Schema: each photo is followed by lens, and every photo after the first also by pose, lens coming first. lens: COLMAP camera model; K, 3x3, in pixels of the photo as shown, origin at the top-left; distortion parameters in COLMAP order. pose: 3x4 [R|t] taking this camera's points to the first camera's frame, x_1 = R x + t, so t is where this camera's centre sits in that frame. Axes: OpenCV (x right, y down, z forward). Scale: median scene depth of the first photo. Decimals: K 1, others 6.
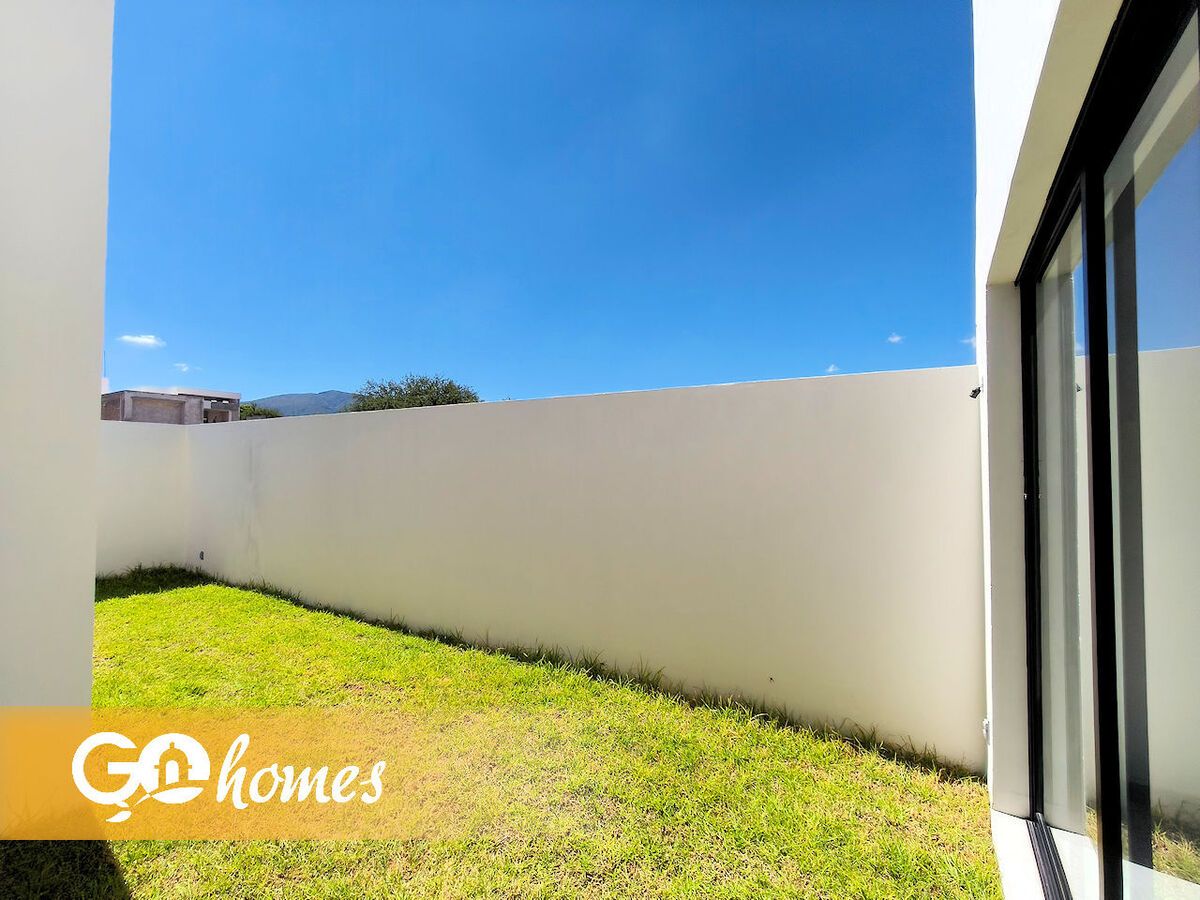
lens RADIAL K [[540.2, 0, 601.7], [0, 540.2, 451.8], [0, 0, 1]] dist [-0.006917, 0.004671]
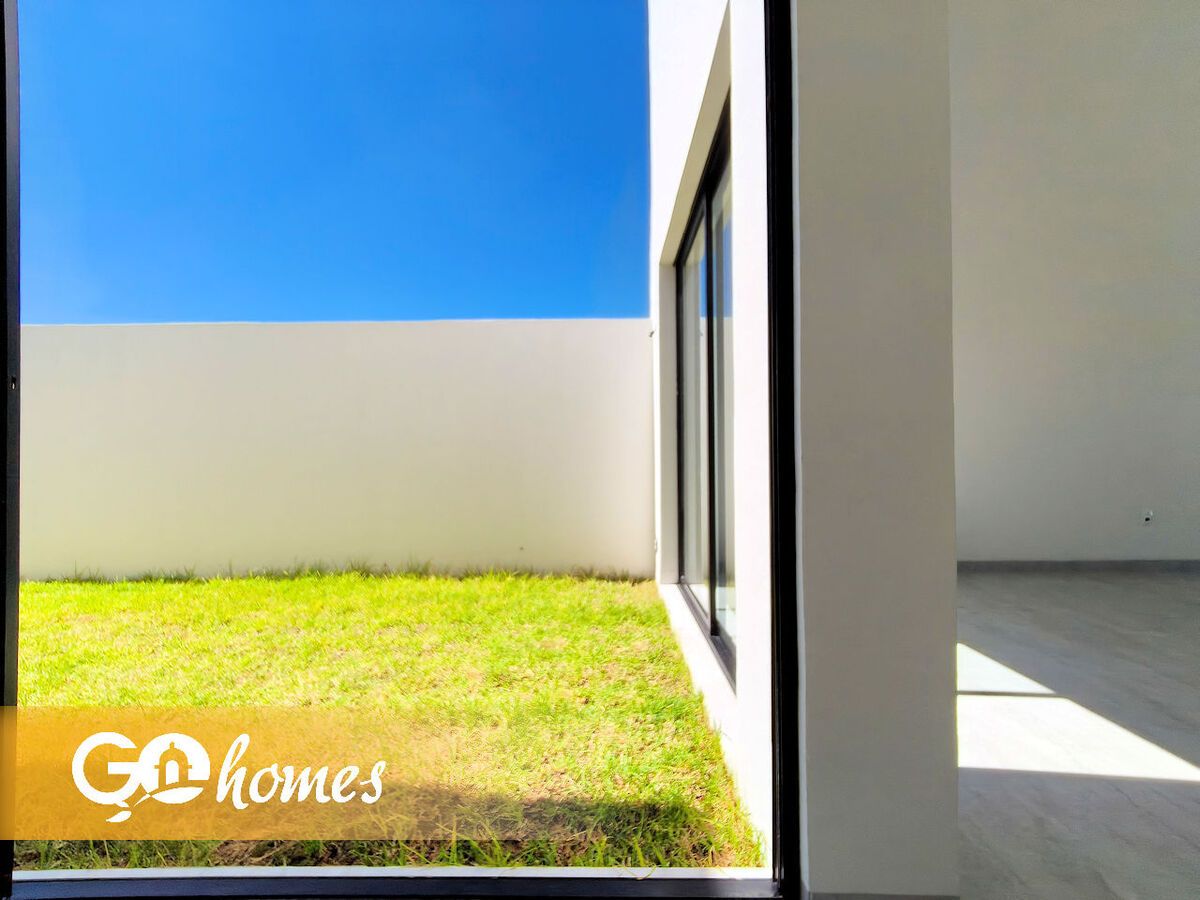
lens RADIAL K [[540.2, 0, 601.7], [0, 540.2, 451.8], [0, 0, 1]] dist [-0.006917, 0.004671]
pose [[0.852861, -0.006426, 0.522099, -0.247790], [-0.002004, 0.999877, 0.015581, 0.202155], [-0.522135, -0.014335, 0.852742, -0.266060]]
